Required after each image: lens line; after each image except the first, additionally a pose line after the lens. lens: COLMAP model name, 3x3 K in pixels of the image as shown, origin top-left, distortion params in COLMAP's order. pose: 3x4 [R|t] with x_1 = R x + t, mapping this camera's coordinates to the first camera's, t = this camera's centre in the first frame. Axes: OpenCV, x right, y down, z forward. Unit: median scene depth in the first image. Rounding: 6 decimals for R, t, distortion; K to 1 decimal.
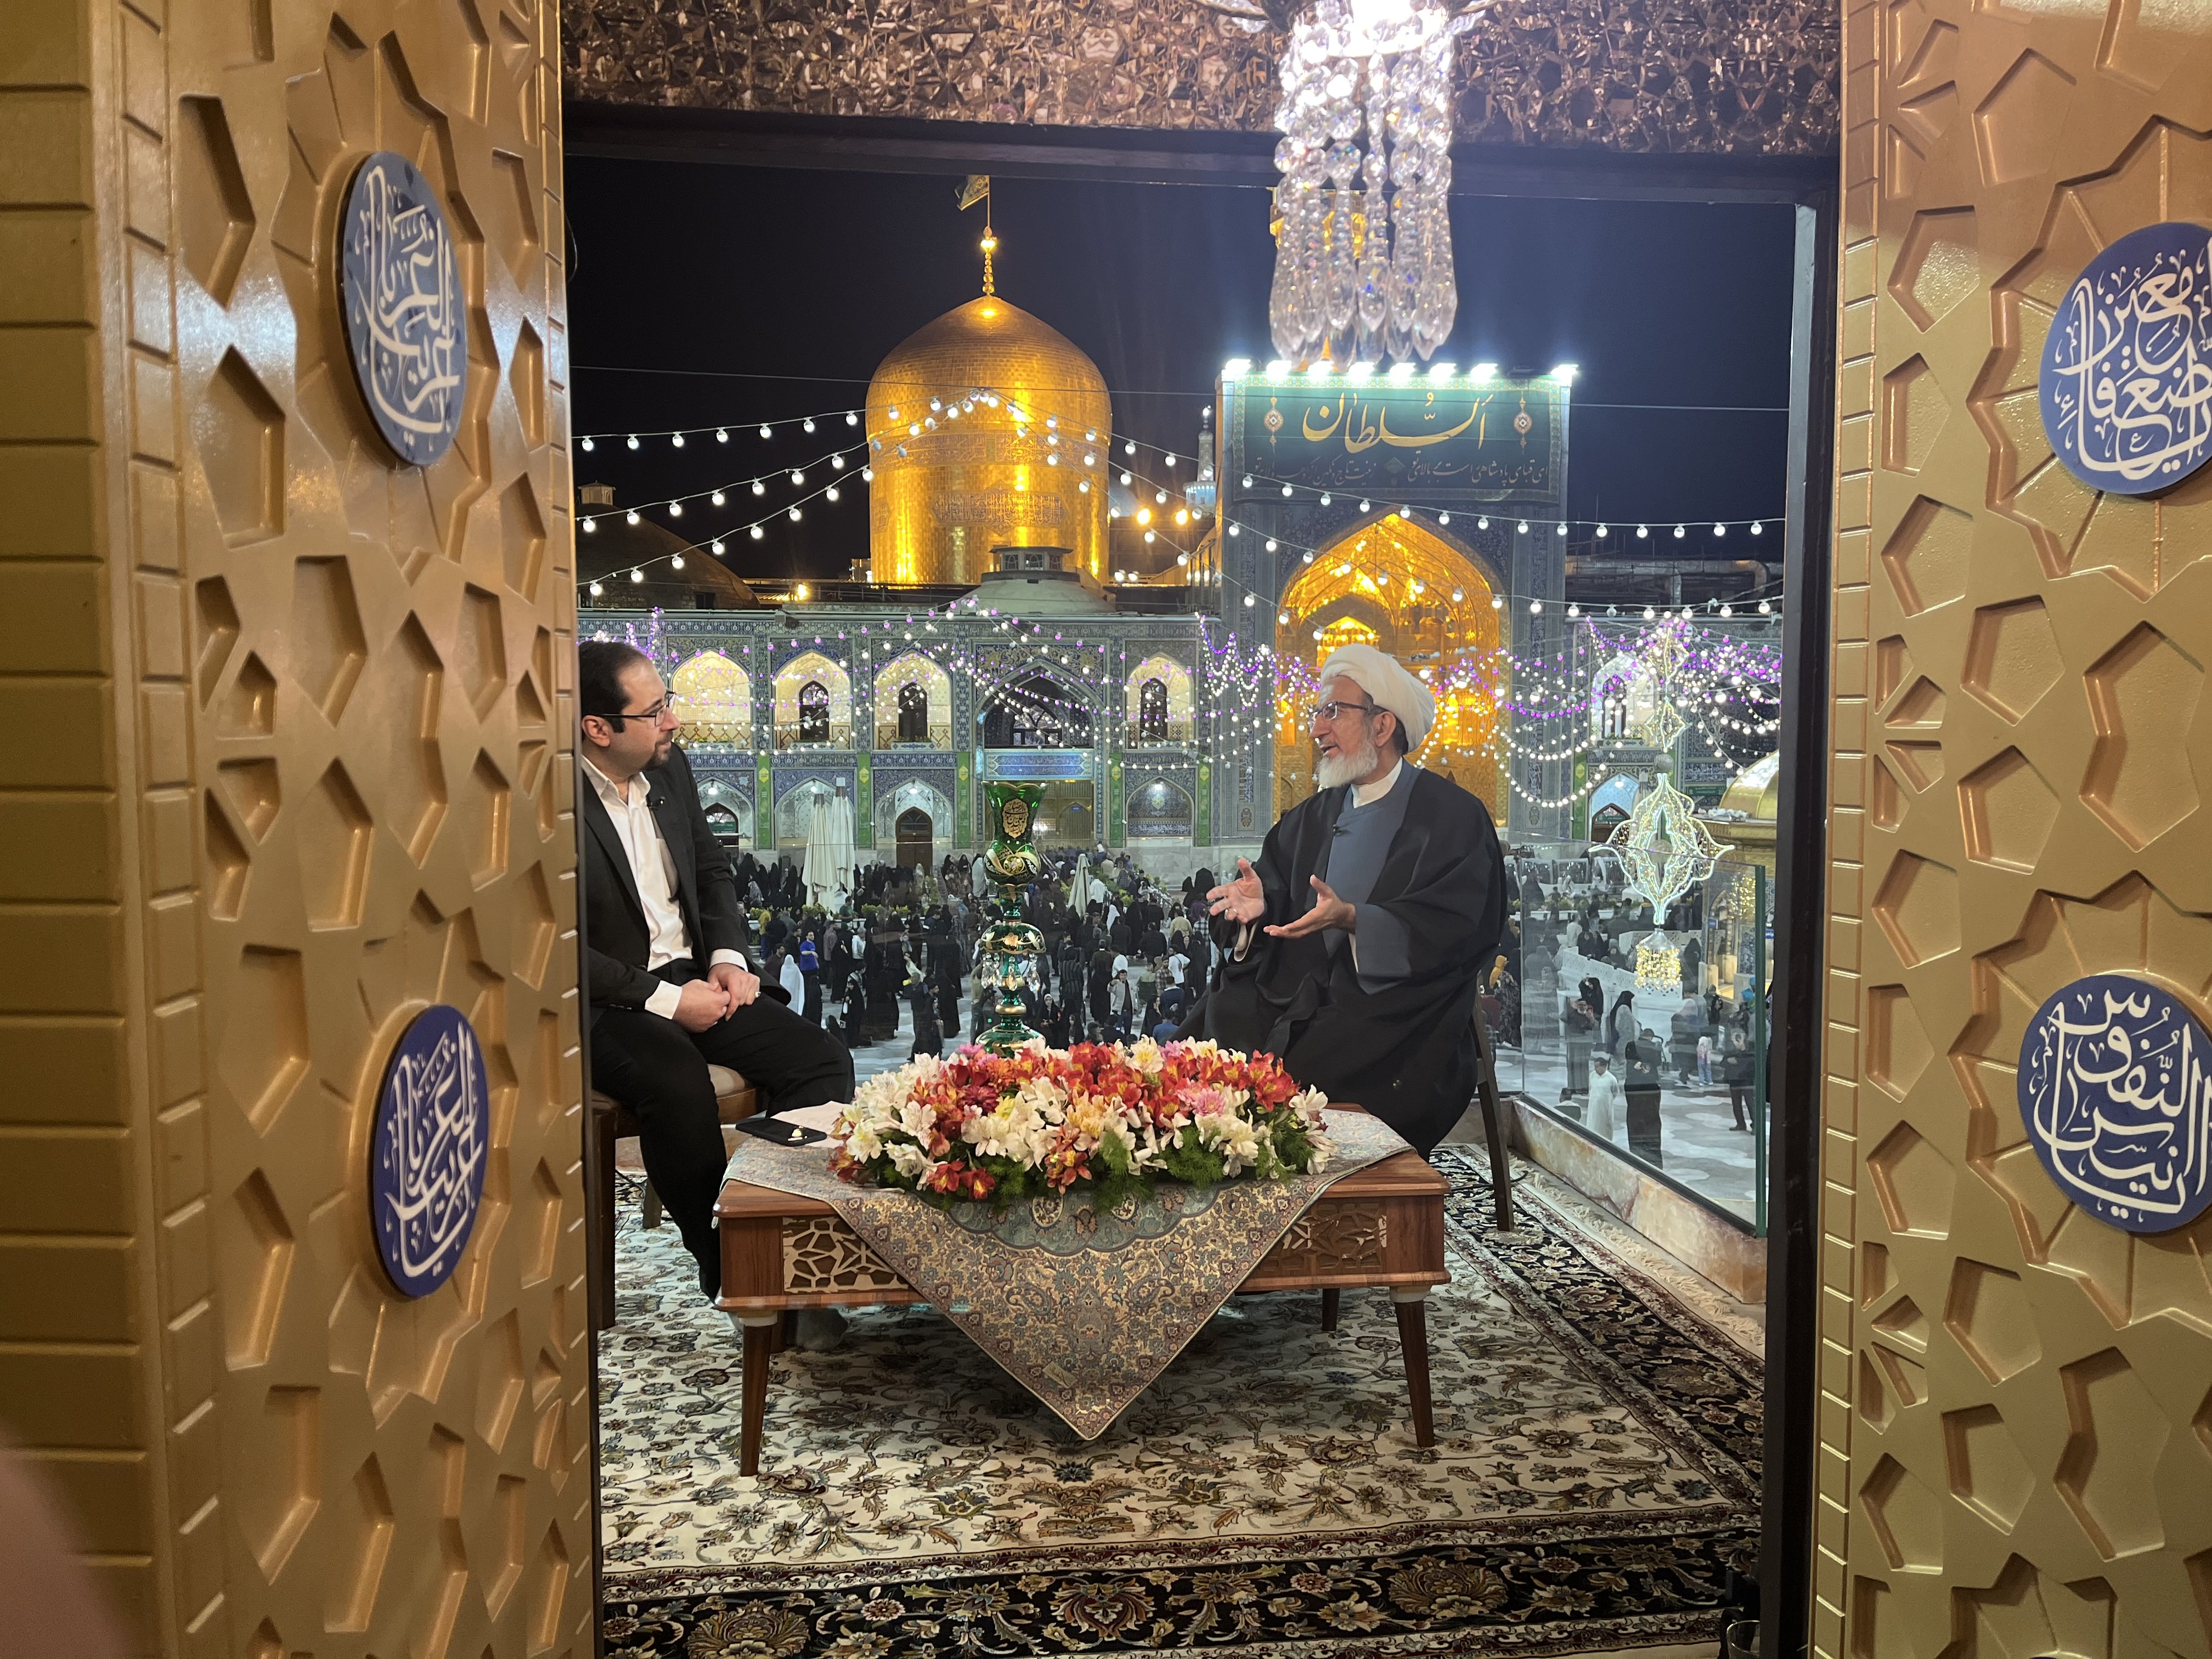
lens RADIAL K [[1653.0, 0, 1104.7], [0, 1653.0, 838.9], [0, 0, 1]] dist [0.135739, -0.515562]
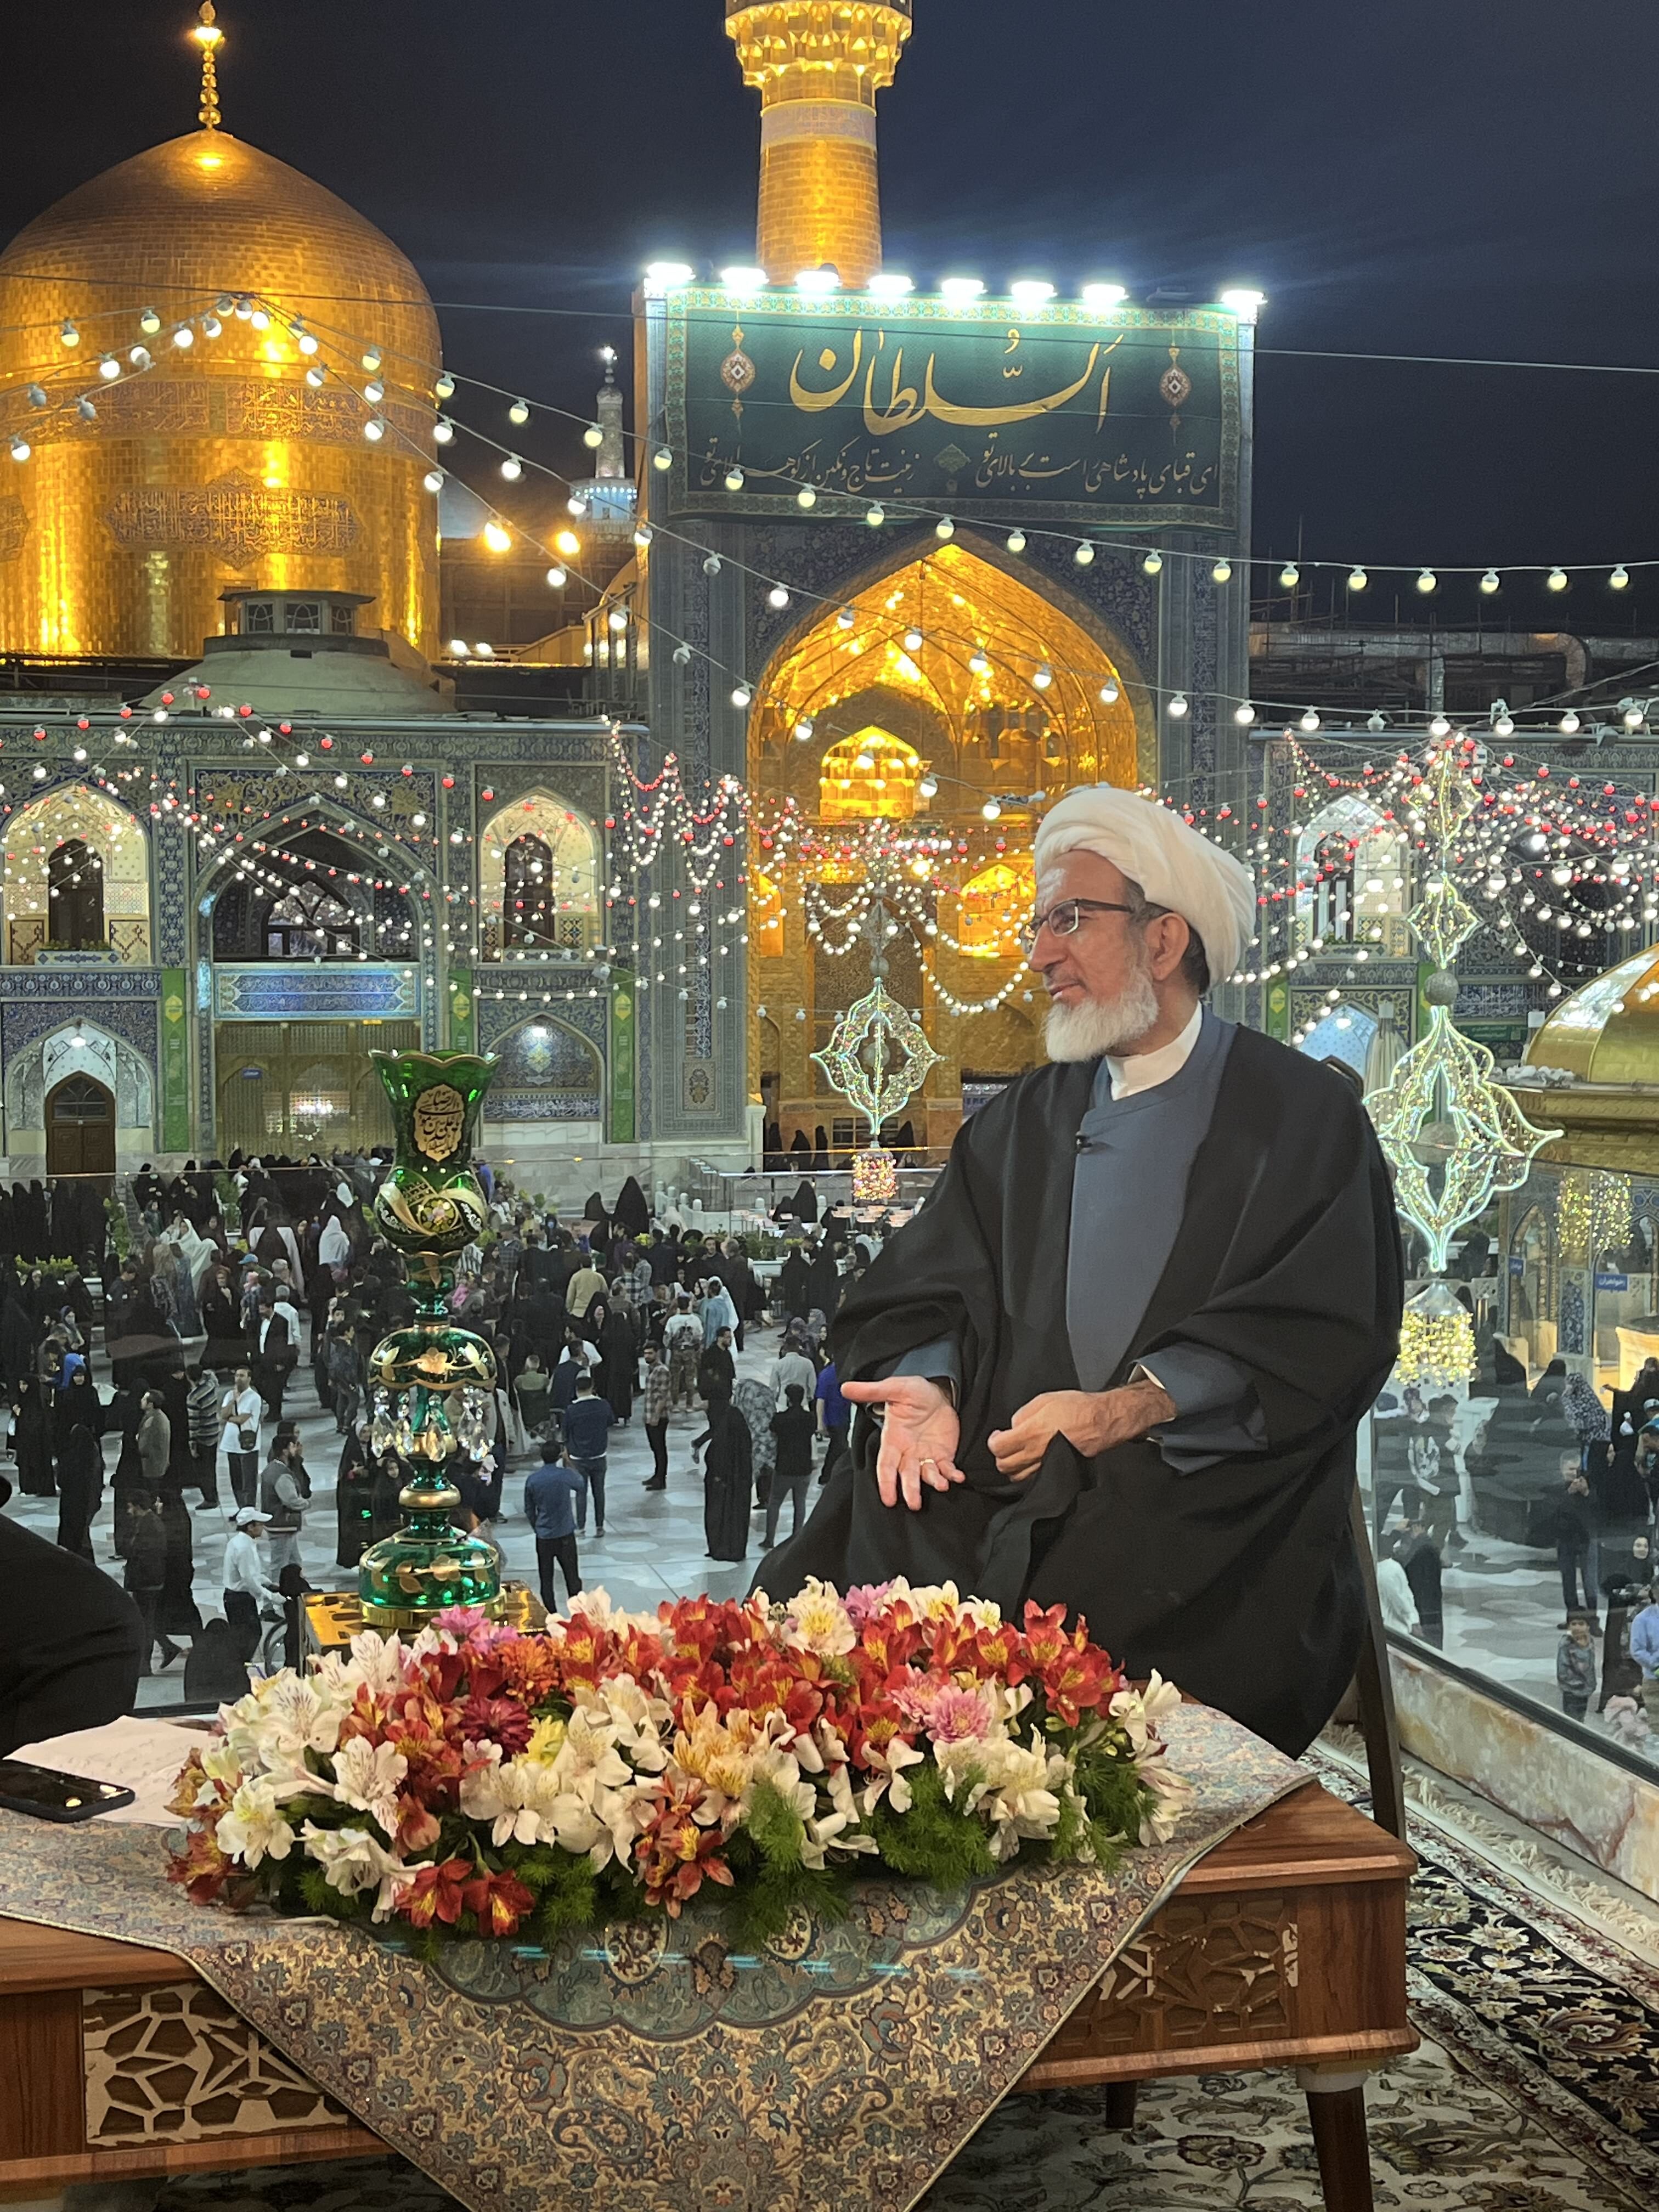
lens RADIAL K [[2974.7, 0, 820.7], [0, 2974.7, 1095.0], [0, 0, 1]] dist [0.122748, -0.406654]
pose [[0.990958, -0.008546, 0.133901, -0.074741], [0.009722, 0.999920, -0.008133, -0.015480], [-0.133821, 0.009361, 0.990961, 0.090559]]
